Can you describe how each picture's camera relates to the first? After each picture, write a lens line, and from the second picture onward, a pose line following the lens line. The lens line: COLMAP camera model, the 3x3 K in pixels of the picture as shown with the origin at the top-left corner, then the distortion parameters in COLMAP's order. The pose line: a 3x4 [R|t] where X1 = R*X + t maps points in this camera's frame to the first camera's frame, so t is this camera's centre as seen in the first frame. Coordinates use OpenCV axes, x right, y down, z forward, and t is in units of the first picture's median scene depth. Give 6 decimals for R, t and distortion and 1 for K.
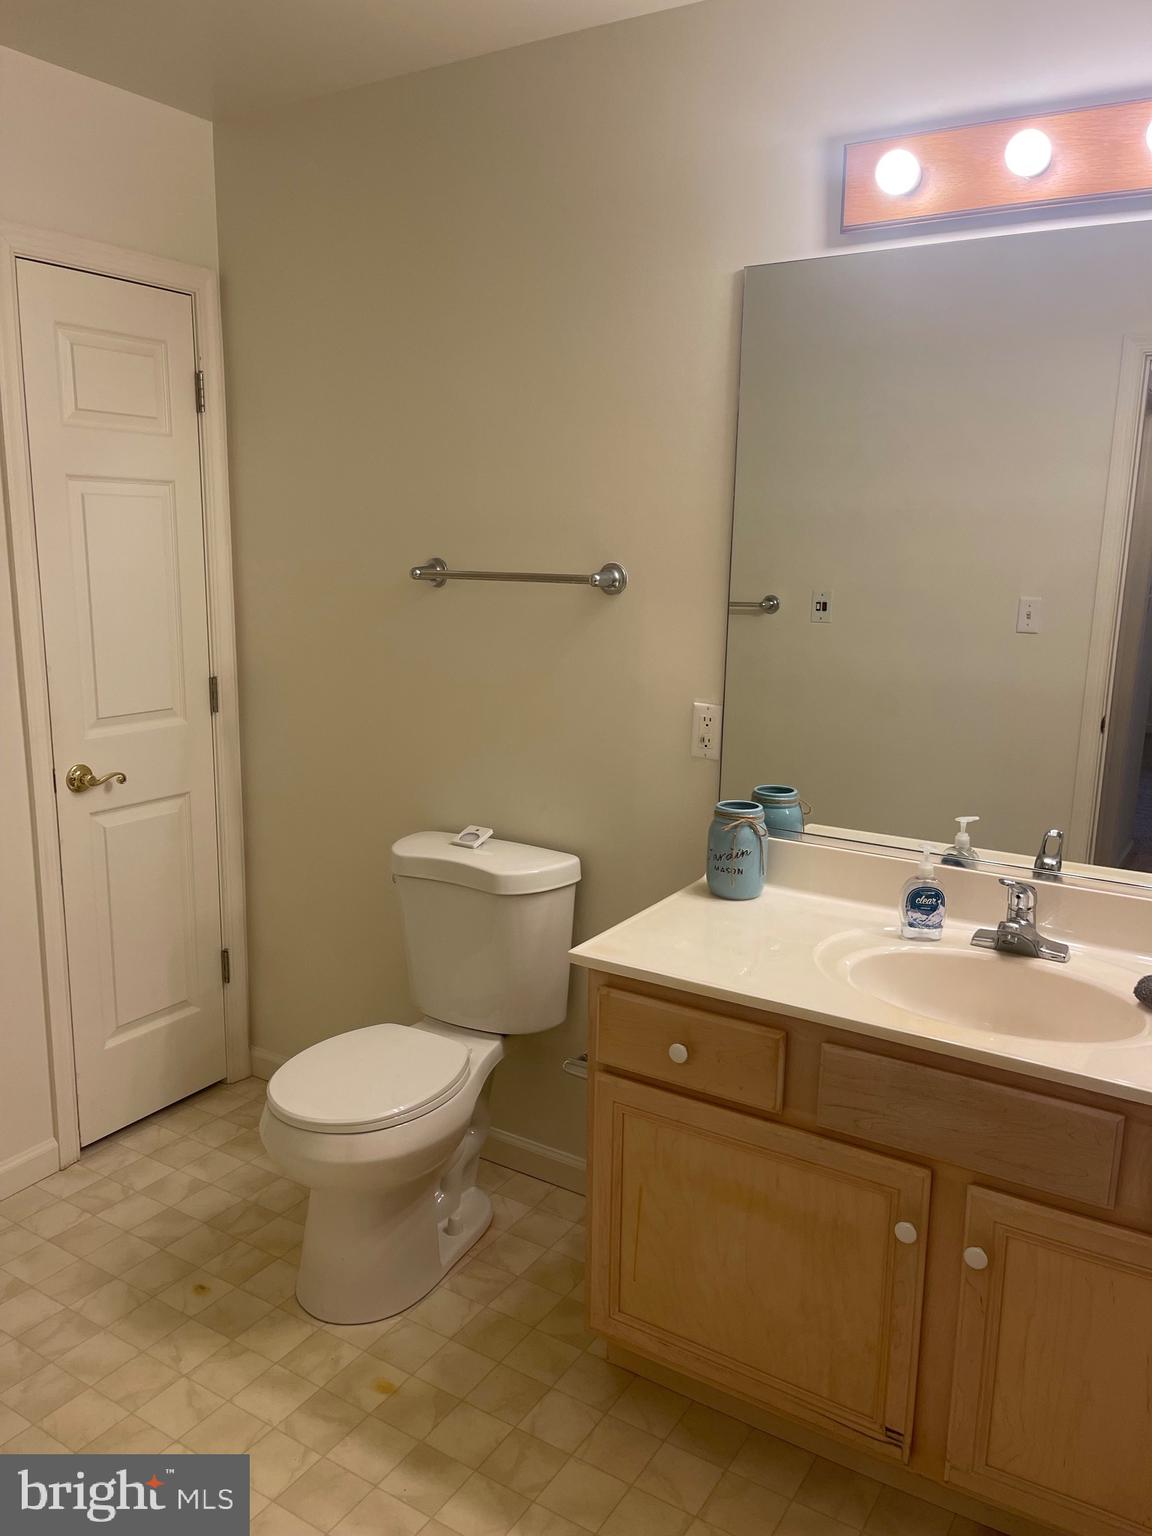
lens RADIAL K [[1166.2, 0, 576.0], [0, 1166.2, 768.0], [0, 0, 1]] dist [0.058530, -0.070799]
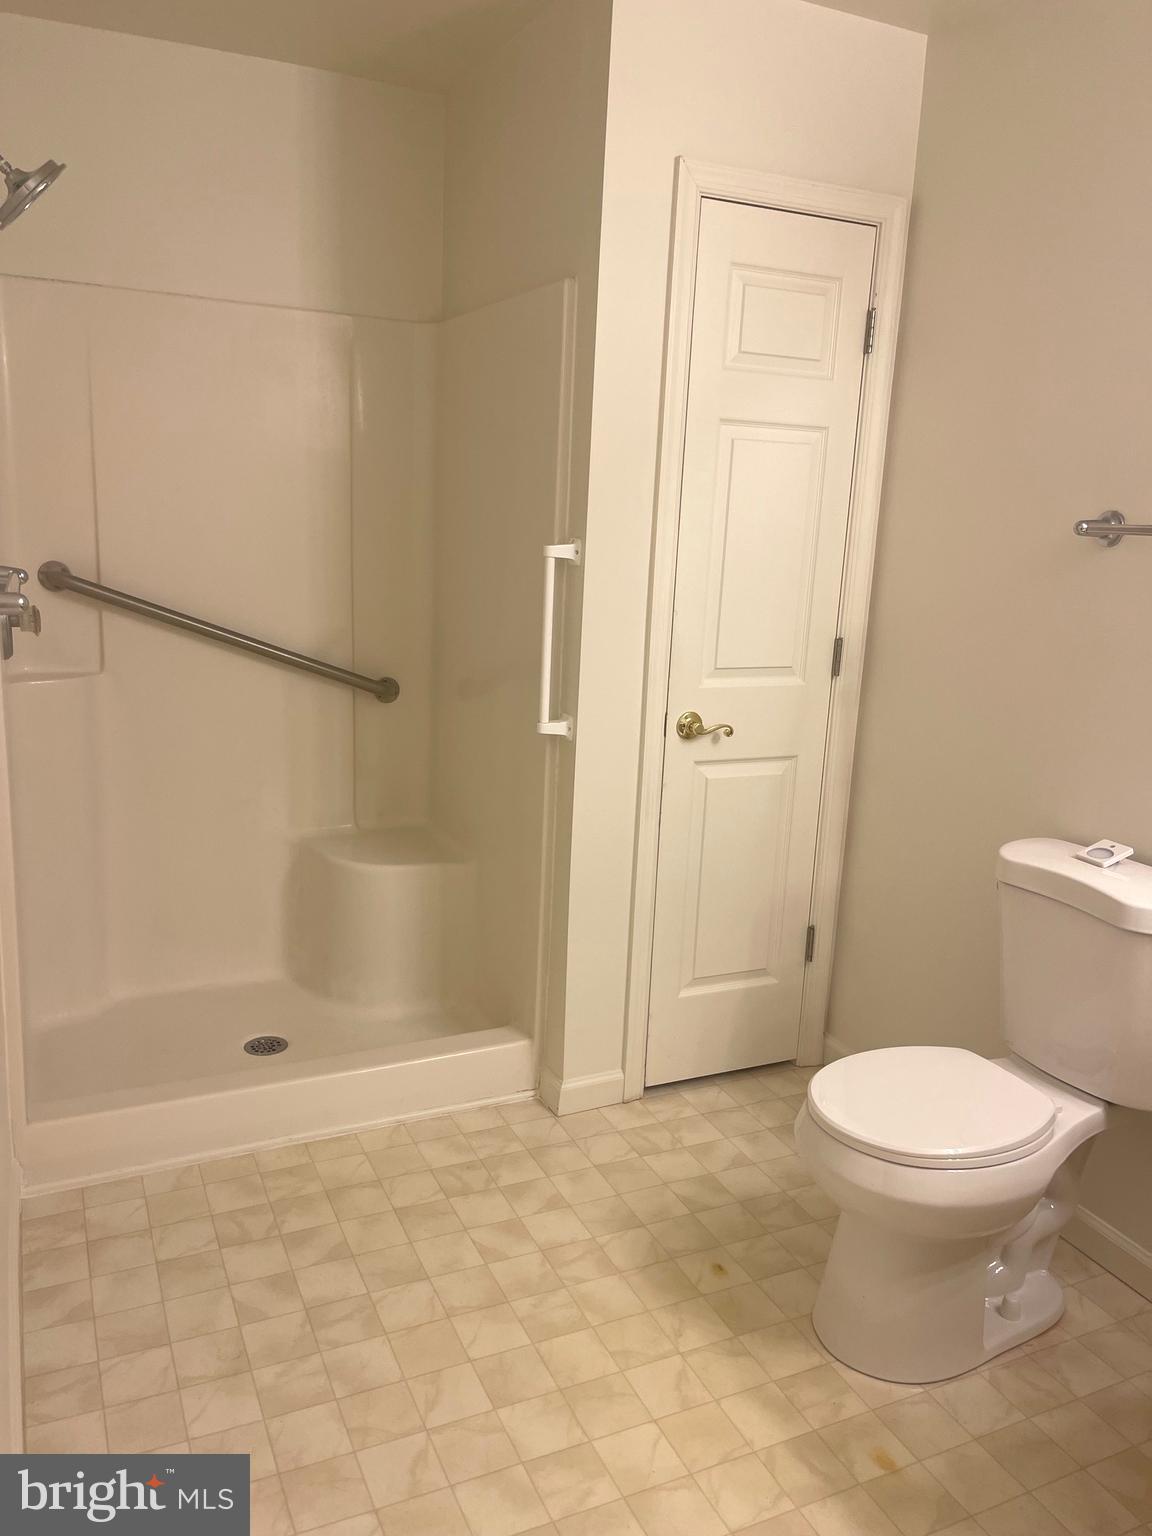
lens RADIAL K [[1166.2, 0, 576.0], [0, 1166.2, 768.0], [0, 0, 1]] dist [0.058530, -0.070799]
pose [[0.837496, 0.138807, -0.528520, 0.027916], [-0.135391, 0.989752, 0.045399, 0.012954], [0.529405, 0.033536, 0.847706, 0.109899]]
